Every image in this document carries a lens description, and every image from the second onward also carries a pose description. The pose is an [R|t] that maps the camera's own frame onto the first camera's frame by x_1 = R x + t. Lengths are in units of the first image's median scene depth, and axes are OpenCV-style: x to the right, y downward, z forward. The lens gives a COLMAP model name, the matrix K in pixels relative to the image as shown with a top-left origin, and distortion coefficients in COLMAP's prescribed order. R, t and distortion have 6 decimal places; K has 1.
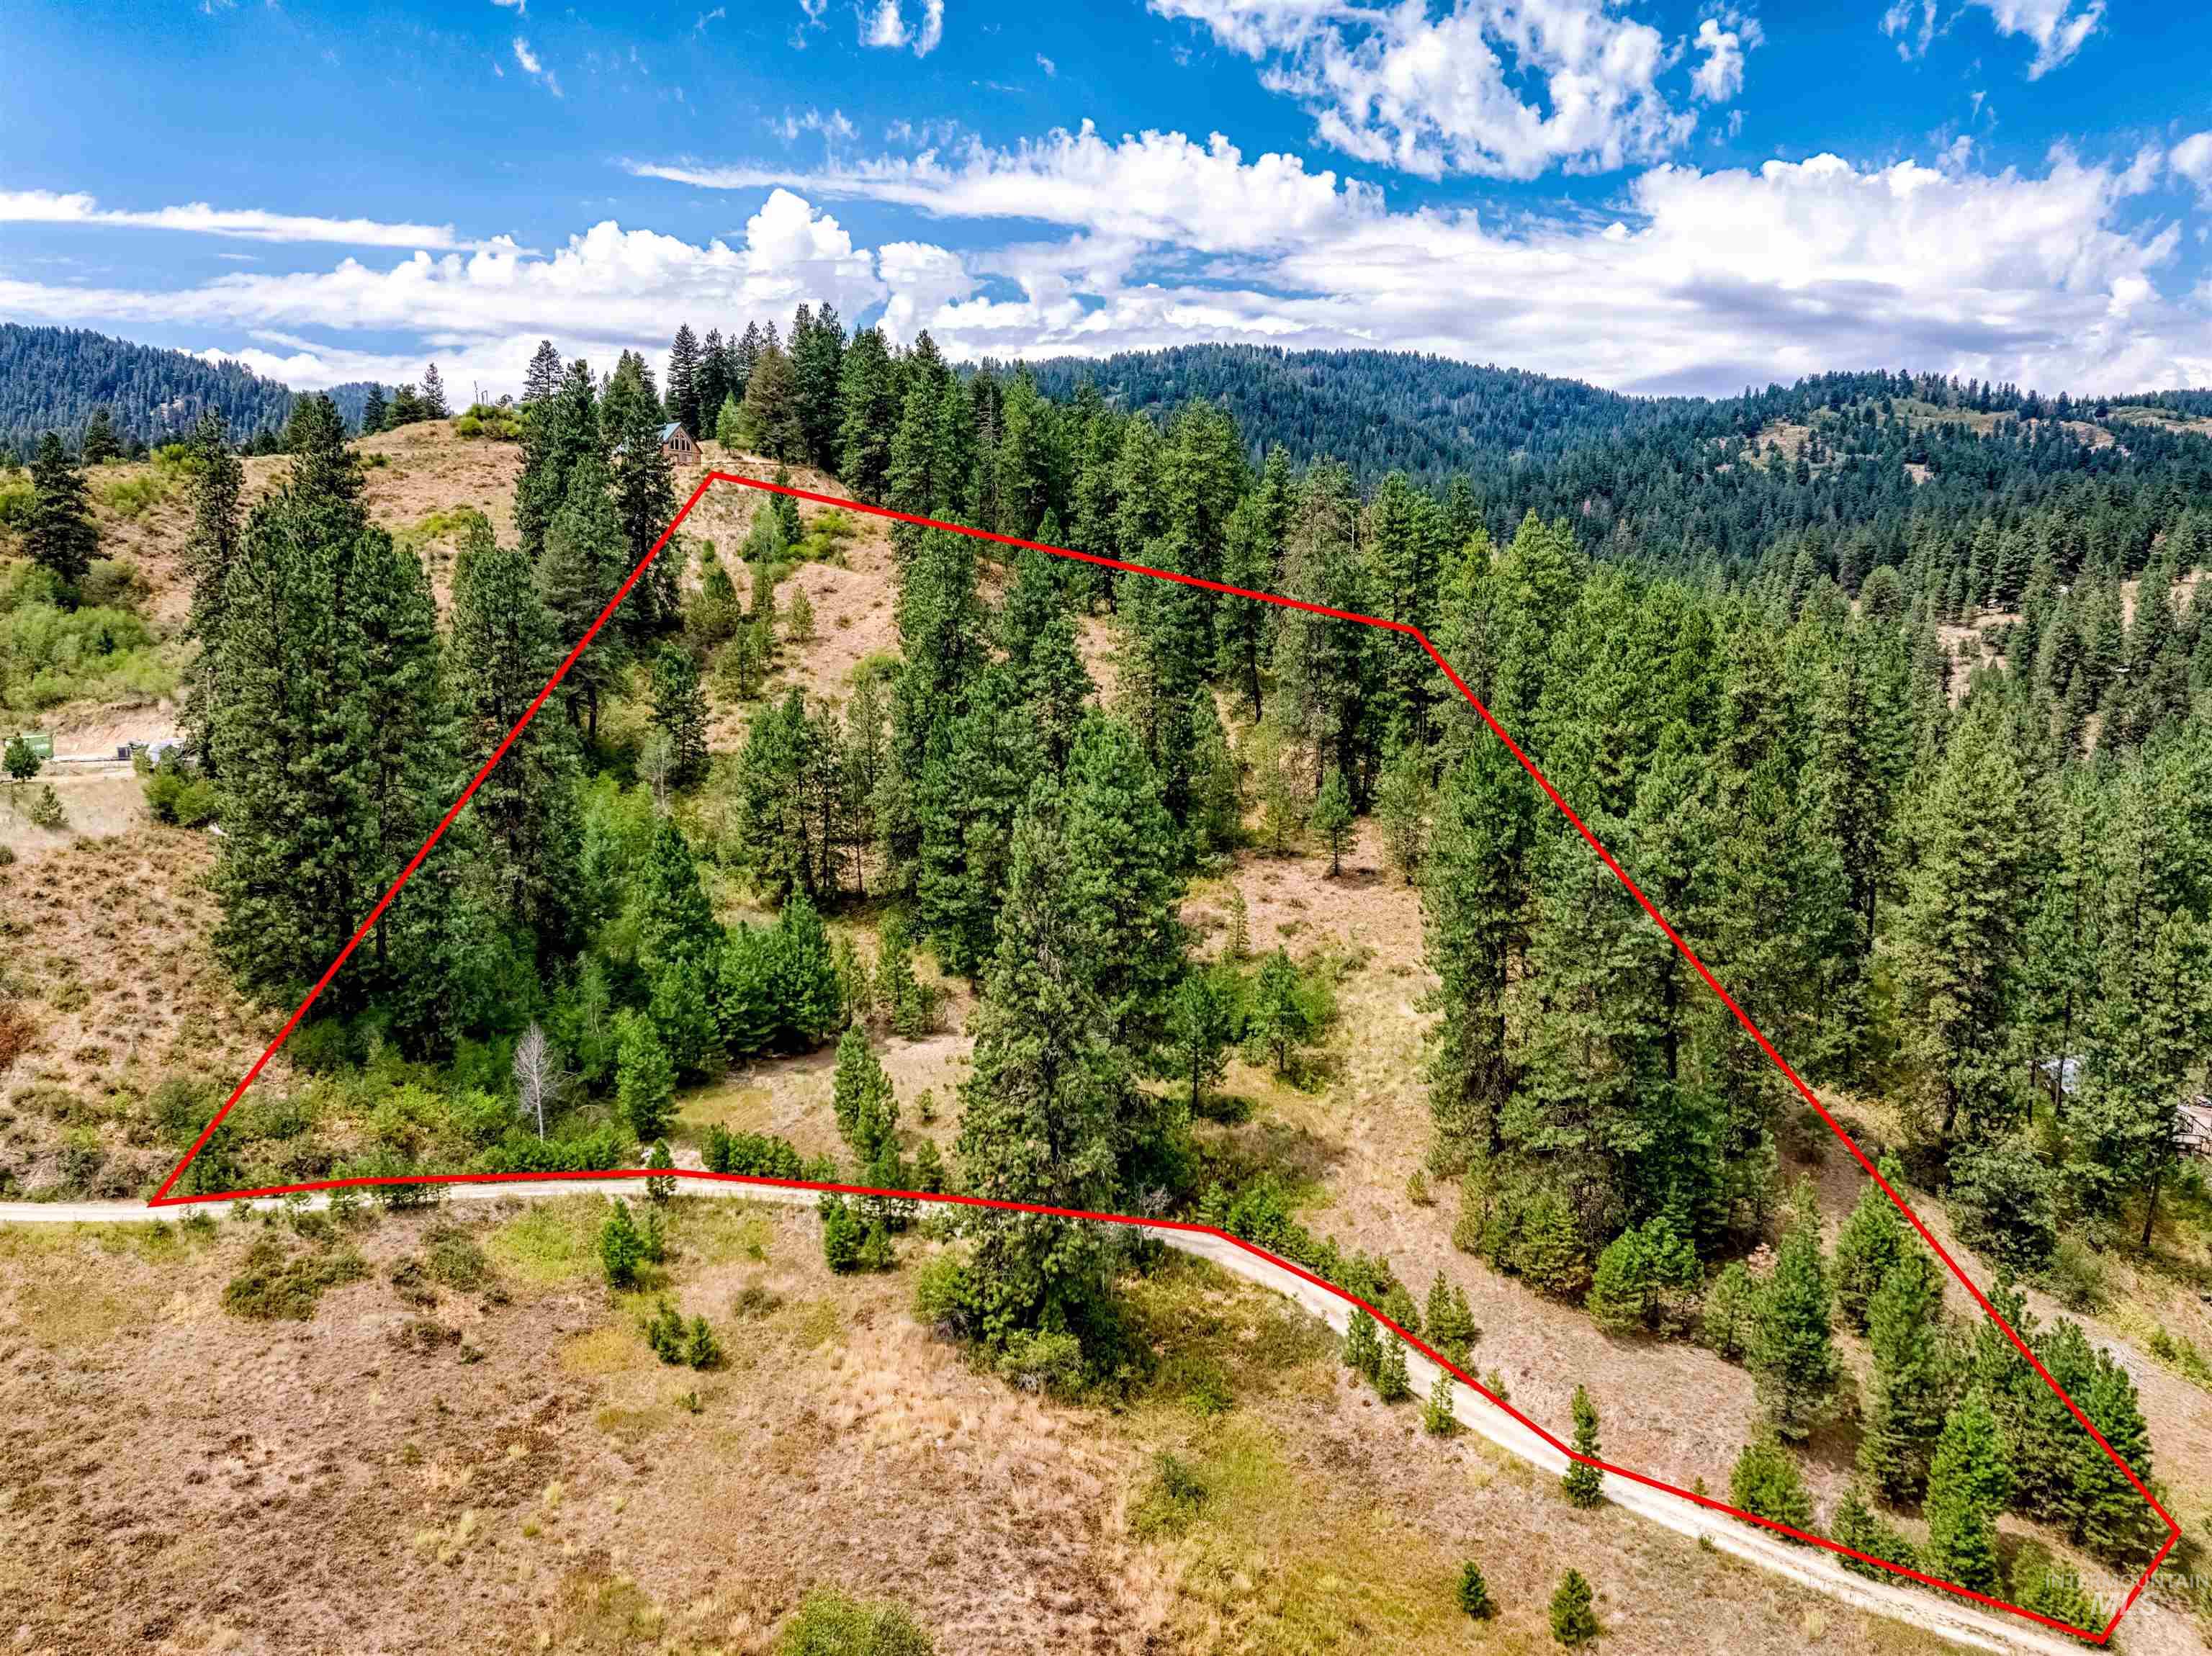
lens RADIAL K [[1550.3, 0, 1101.3], [0, 1550.3, 827.3], [0, 0, 1]] dist [-0.050767, 0.022686]
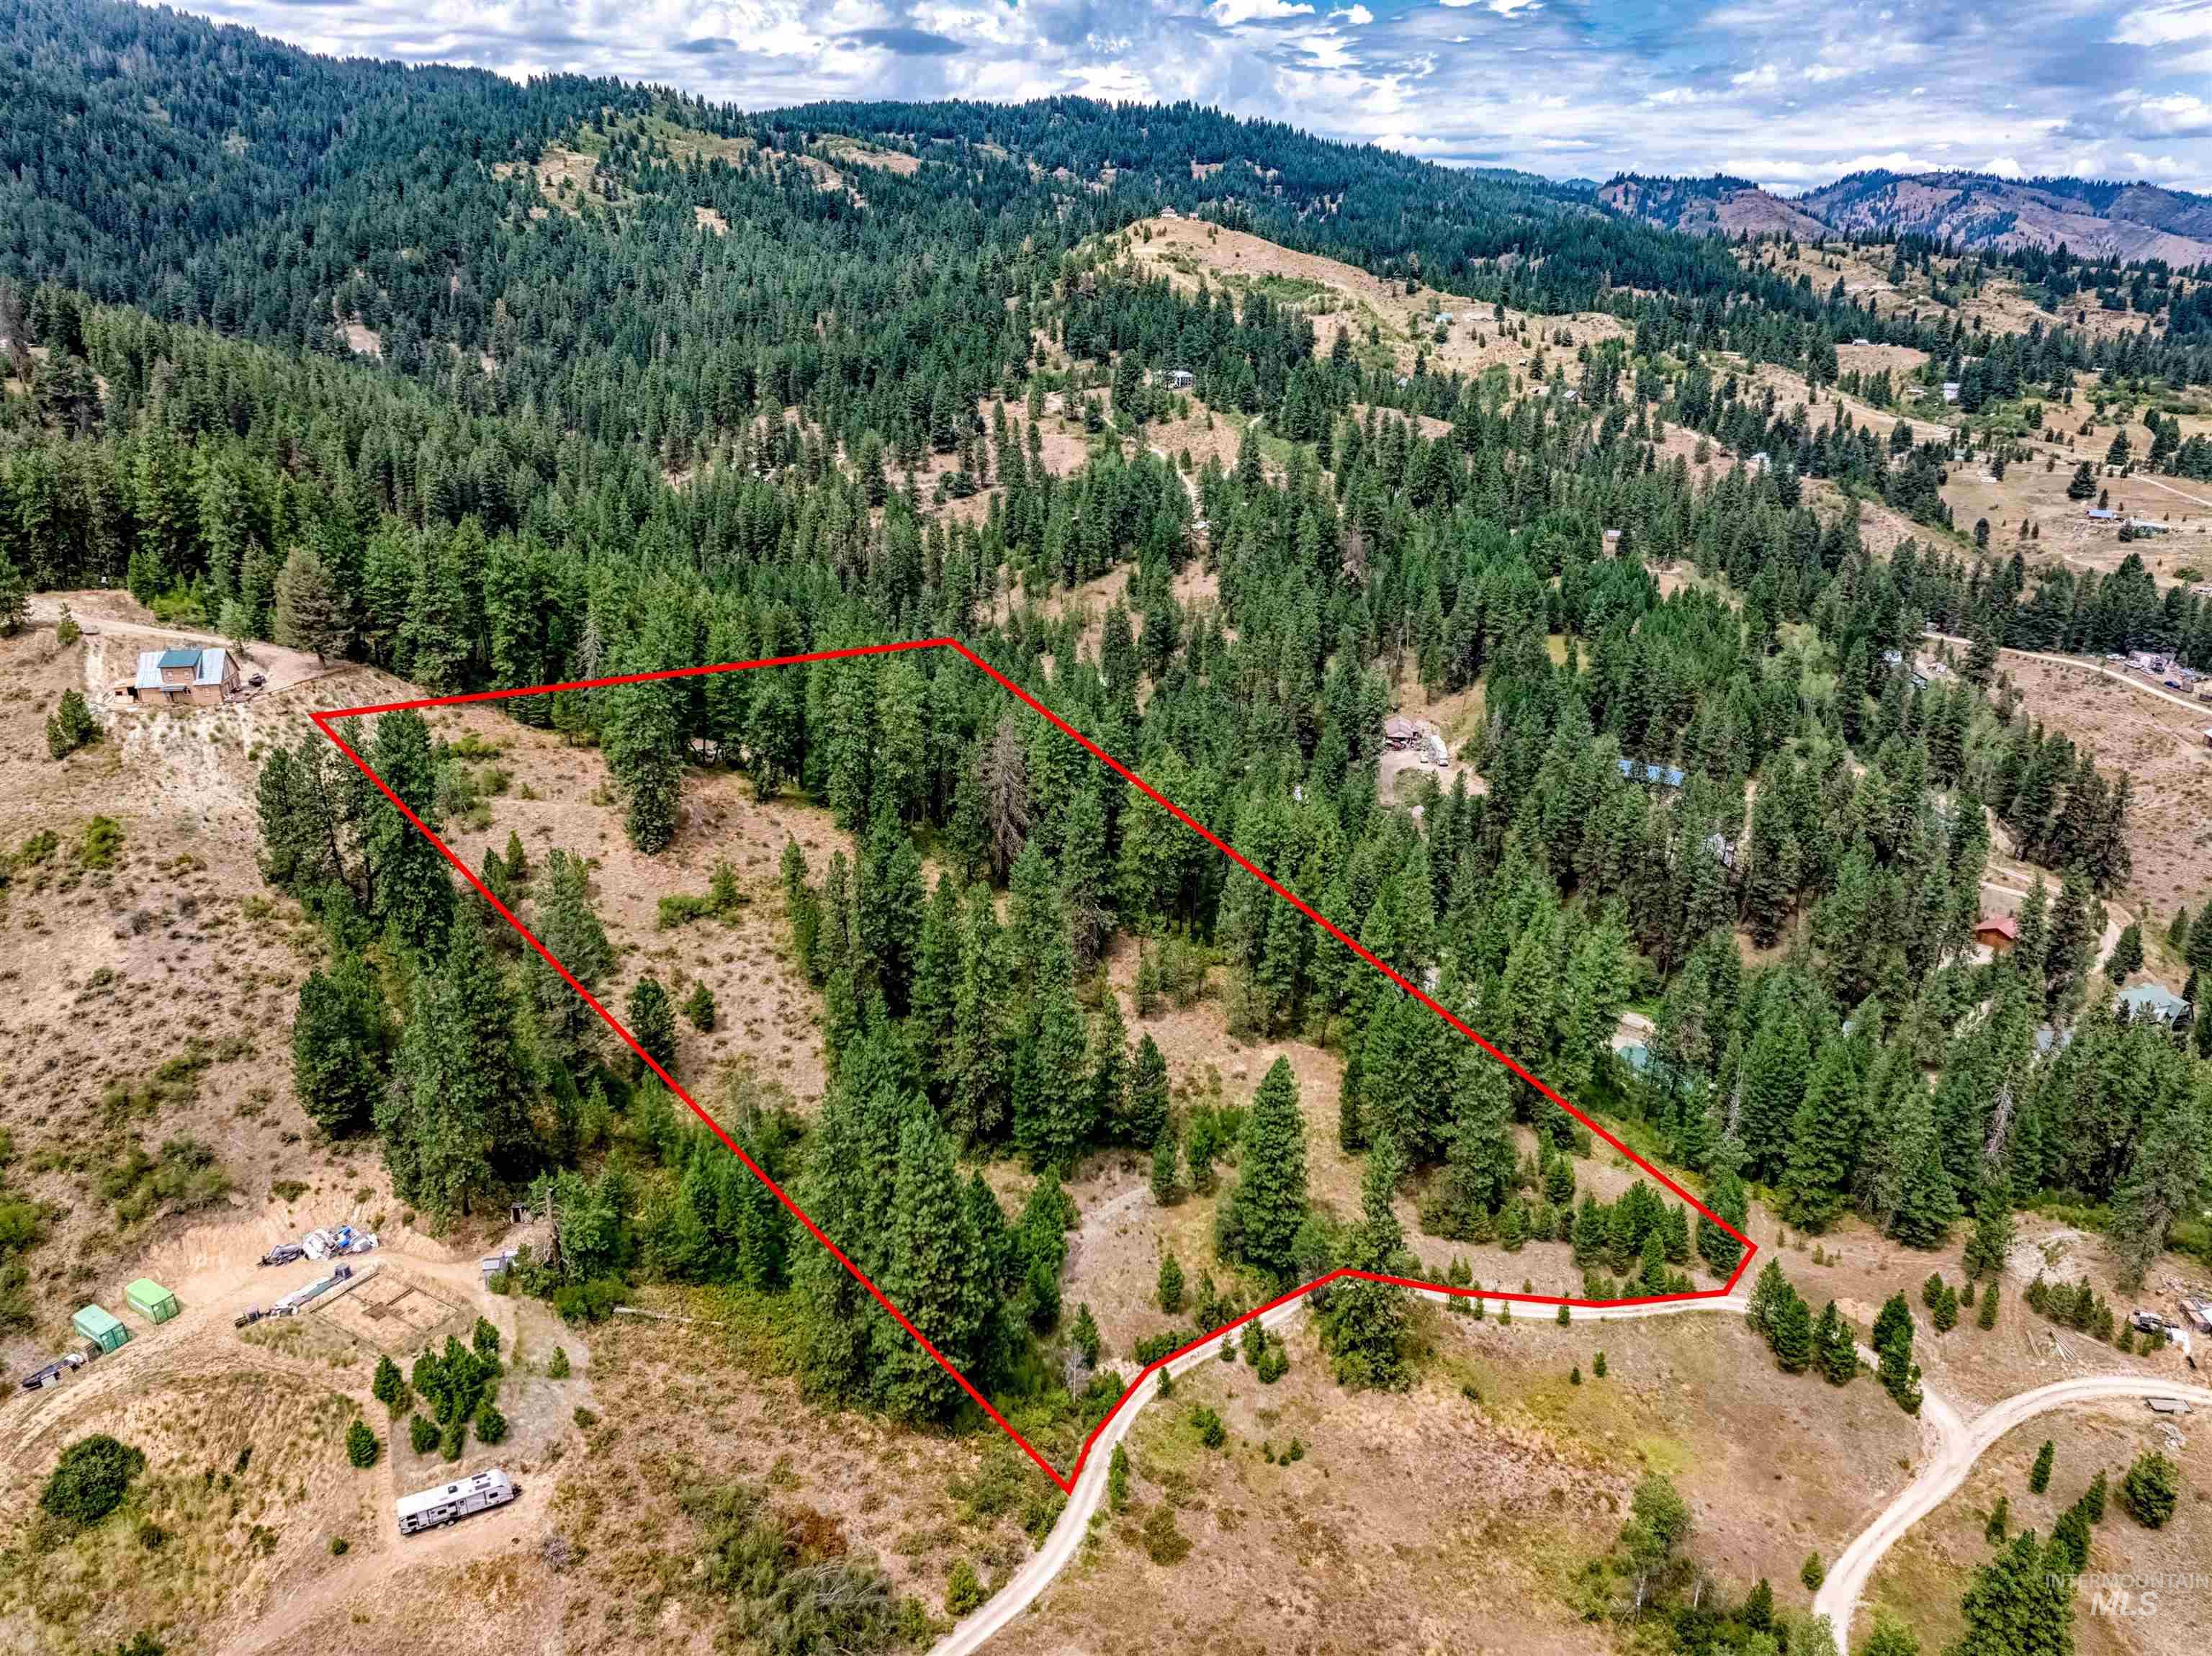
lens RADIAL K [[1550.3, 0, 1097.3], [0, 1550.3, 824.5], [0, 0, 1]] dist [-0.050767, 0.022686]
pose [[0.698833, -0.247628, 0.671053, -1.357856], [0.093151, 0.961680, 0.257866, -0.857357], [-0.709193, -0.117696, 0.695120, -0.120934]]
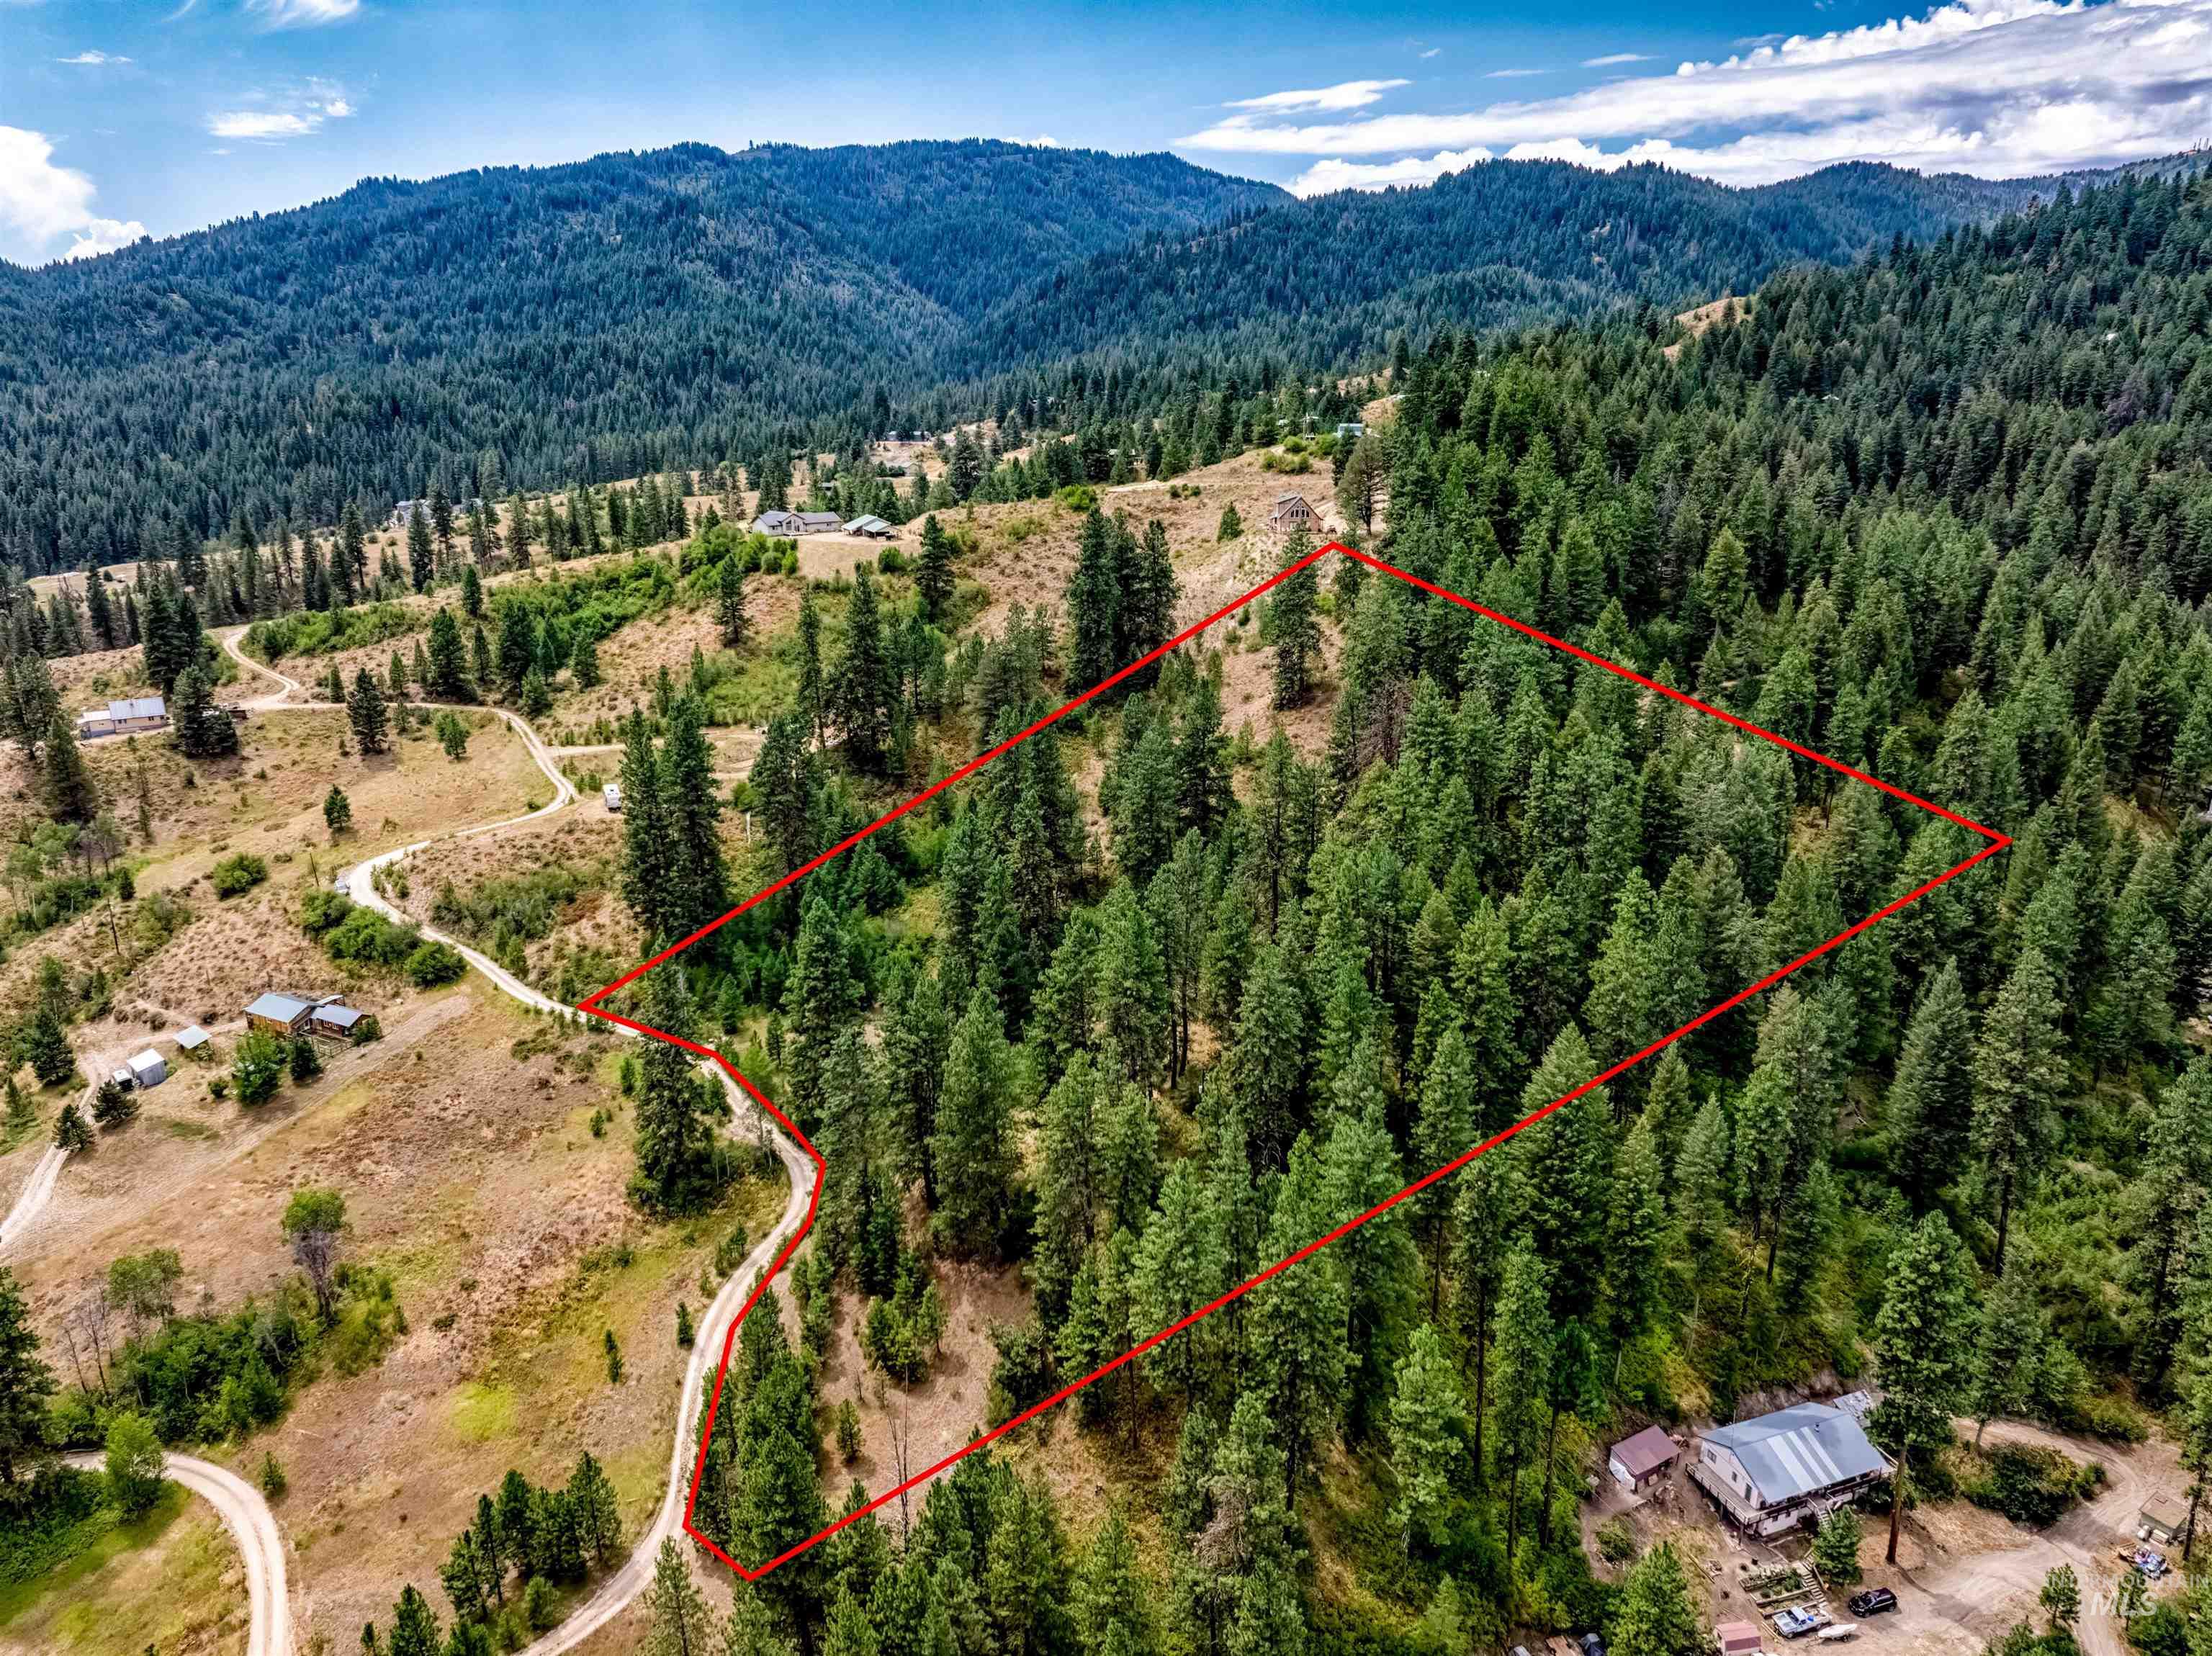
lens RADIAL K [[1550.3, 0, 1110.1], [0, 1550.3, 820.3], [0, 0, 1]] dist [-0.050767, 0.022686]
pose [[0.625703, 0.210754, -0.751051, 1.609077], [-0.104273, 0.976767, 0.187223, -0.545887], [0.773060, -0.038832, 0.633143, 0.106670]]
